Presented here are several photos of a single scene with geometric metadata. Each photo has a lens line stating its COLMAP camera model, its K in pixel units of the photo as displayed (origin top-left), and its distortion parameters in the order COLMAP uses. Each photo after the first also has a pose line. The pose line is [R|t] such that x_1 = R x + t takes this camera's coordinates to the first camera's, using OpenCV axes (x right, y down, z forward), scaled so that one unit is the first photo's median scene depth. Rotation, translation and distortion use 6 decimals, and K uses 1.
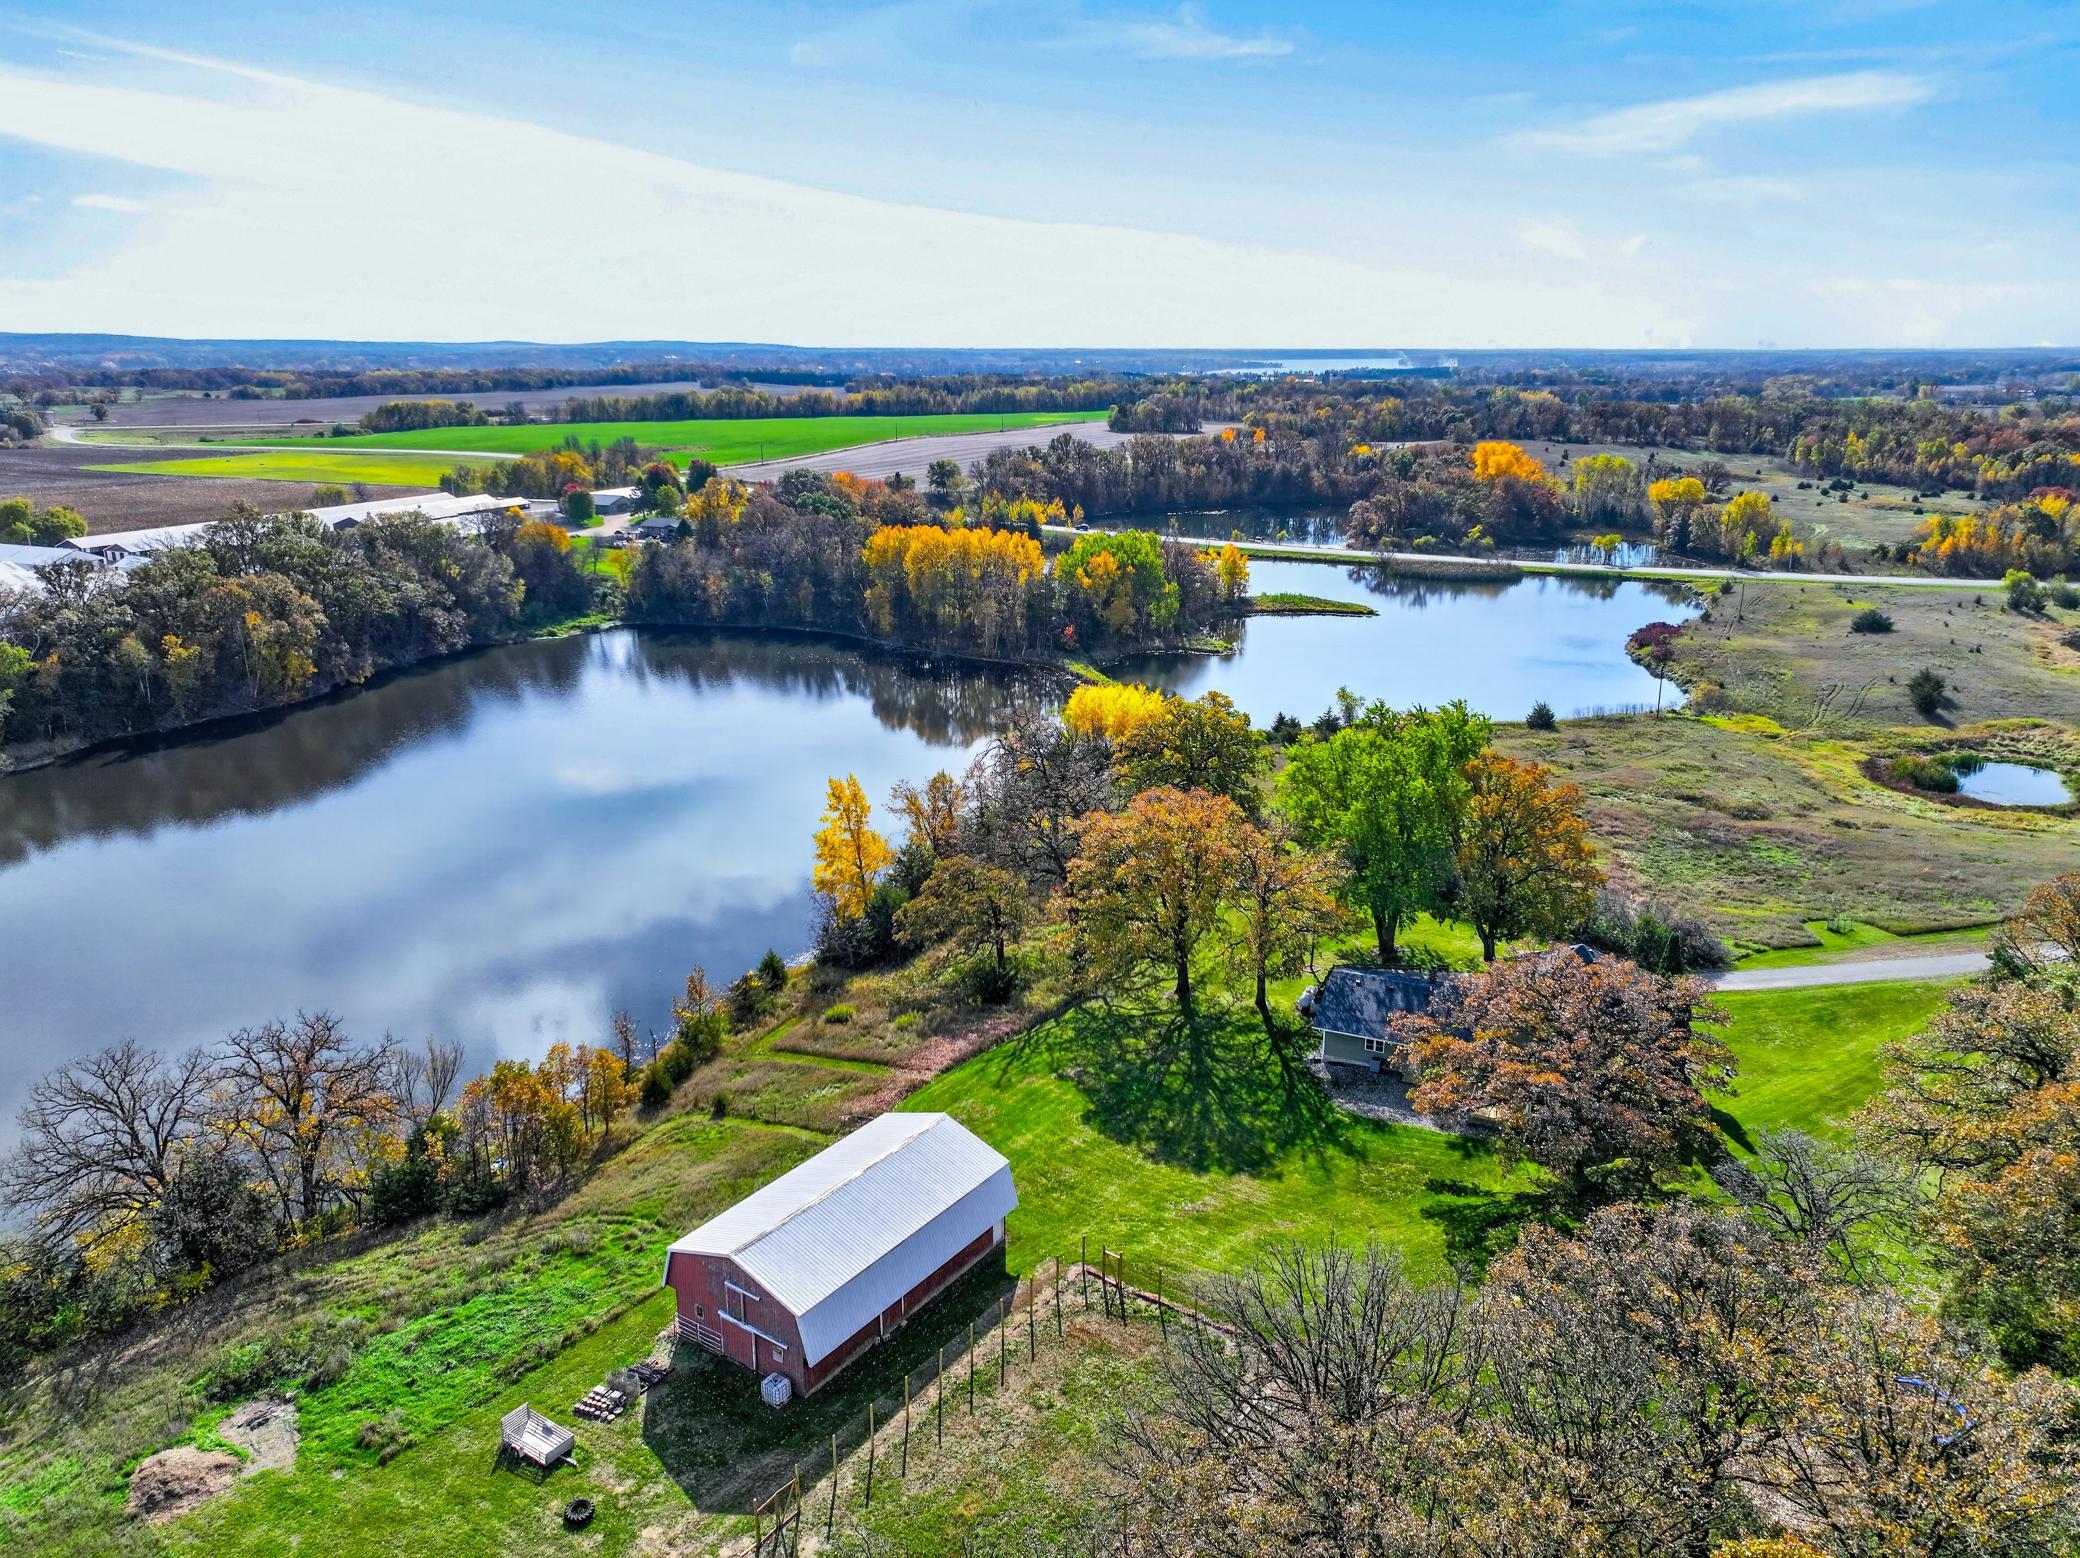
lens RADIAL K [[1456.9, 0, 1053.4], [0, 1456.9, 771.9], [0, 0, 1]] dist [0.004590, 0.004469]
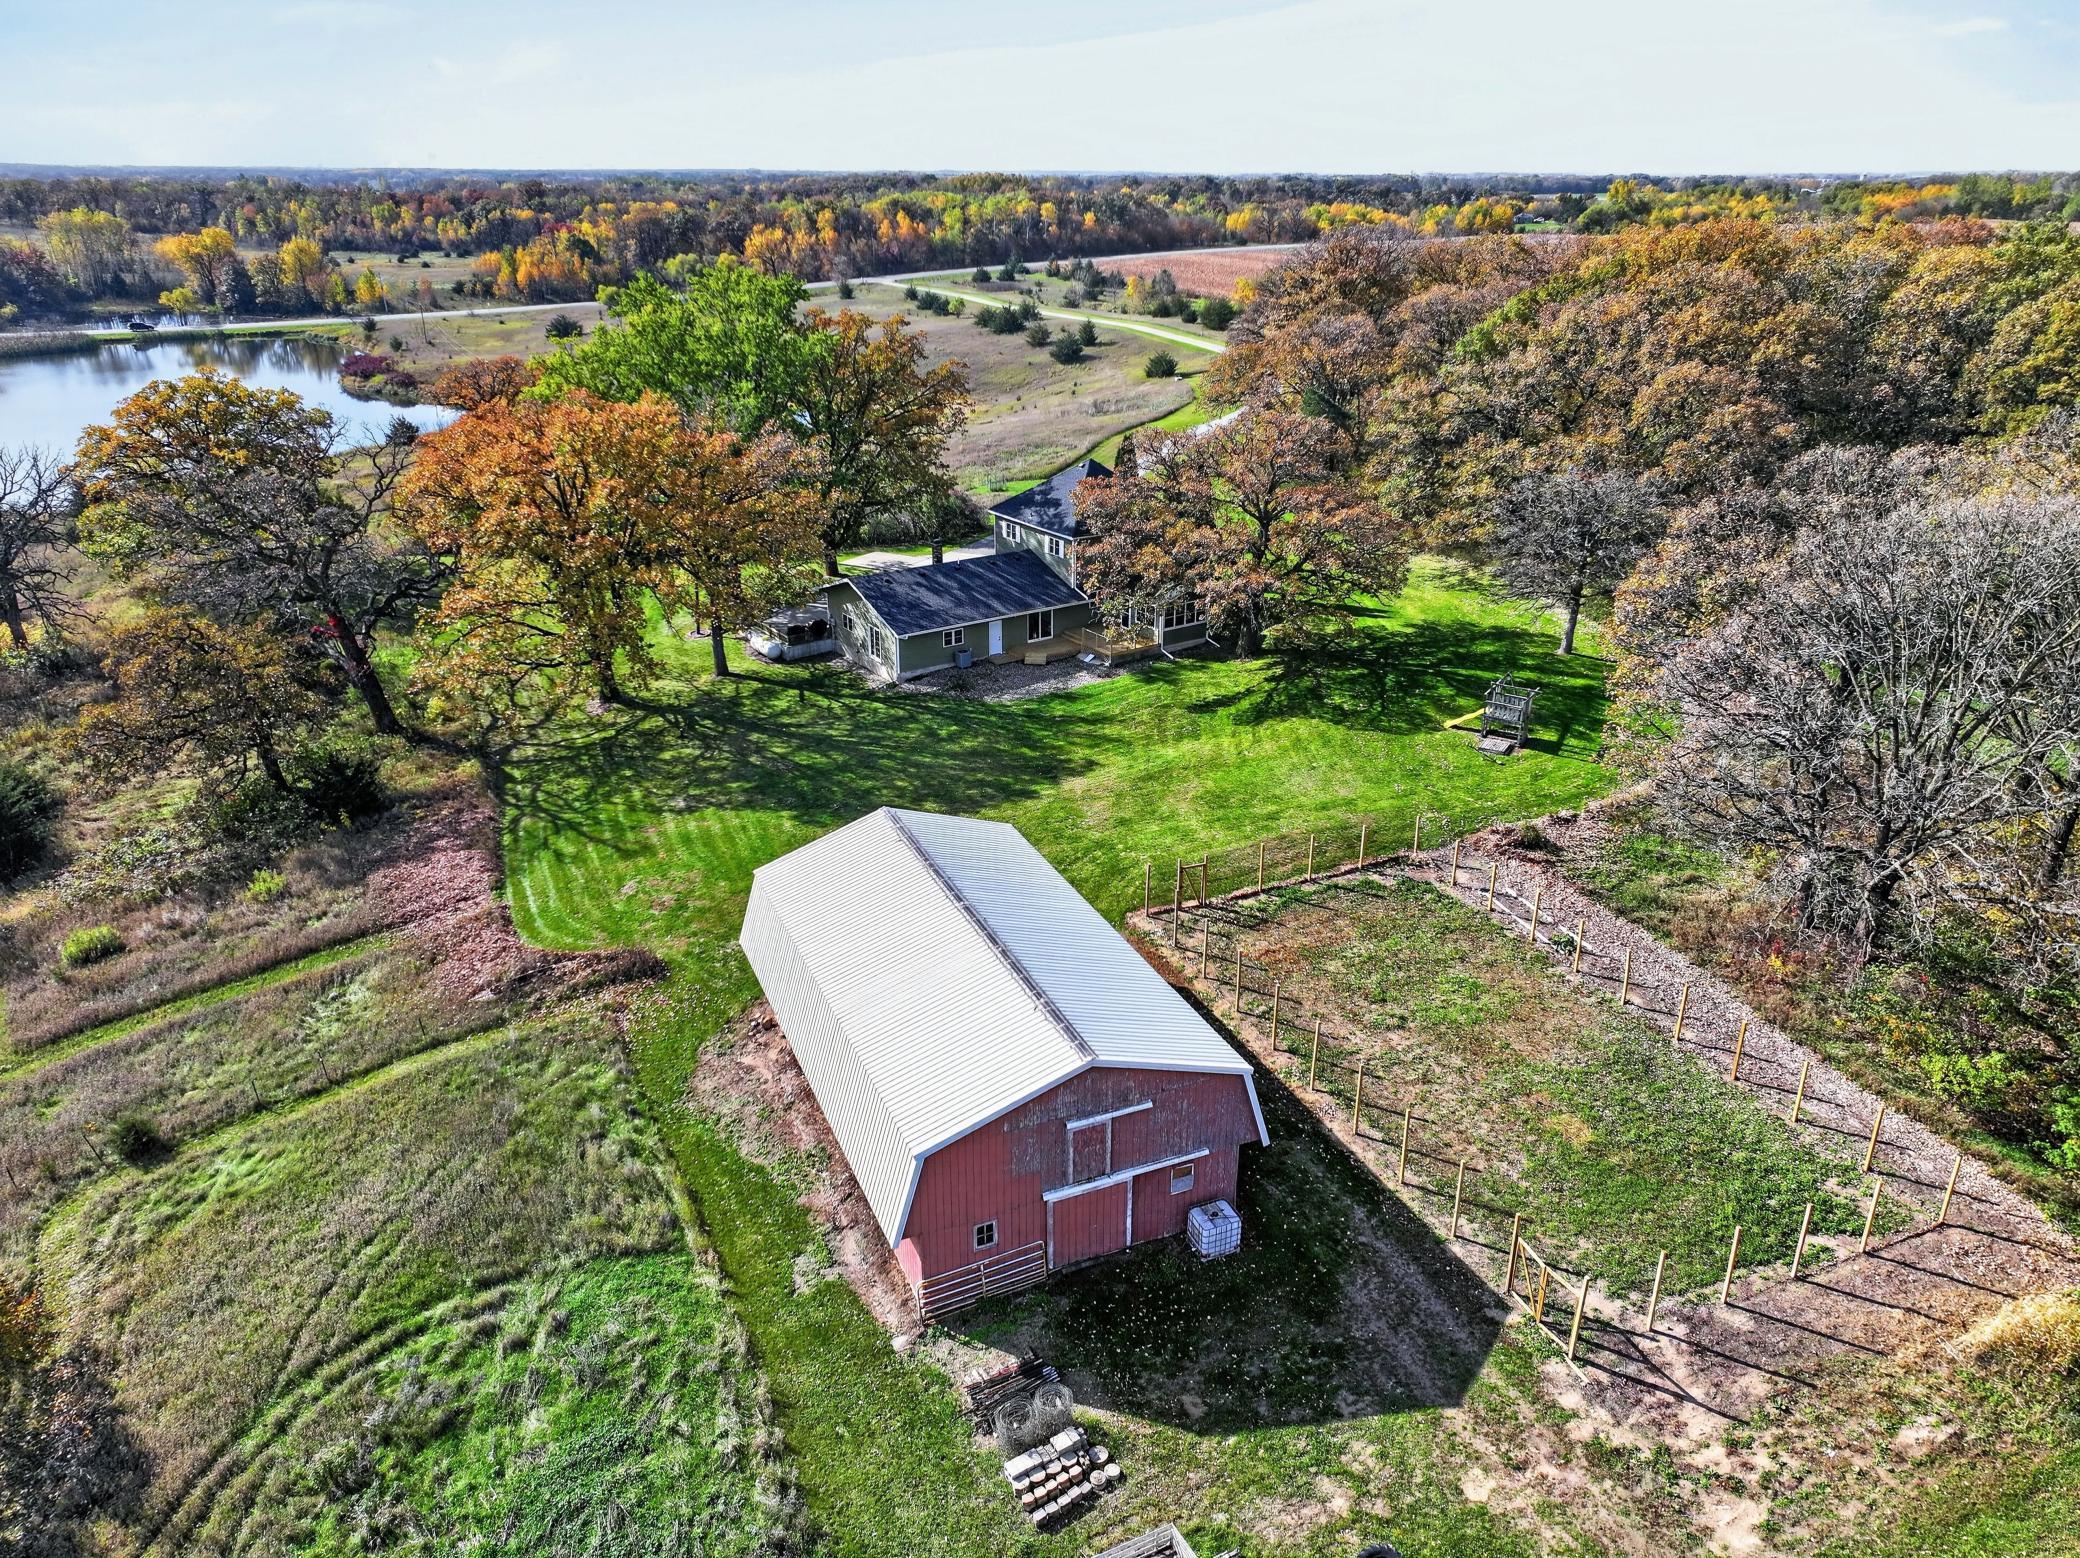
lens RADIAL K [[1456.9, 0, 1053.4], [0, 1456.9, 771.9], [0, 0, 1]] dist [0.004590, 0.004469]
pose [[0.512404, -0.325901, 0.794500, -0.415861], [0.239910, 0.942677, 0.231955, 0.084346], [-0.824552, 0.071754, 0.561218, 0.508238]]
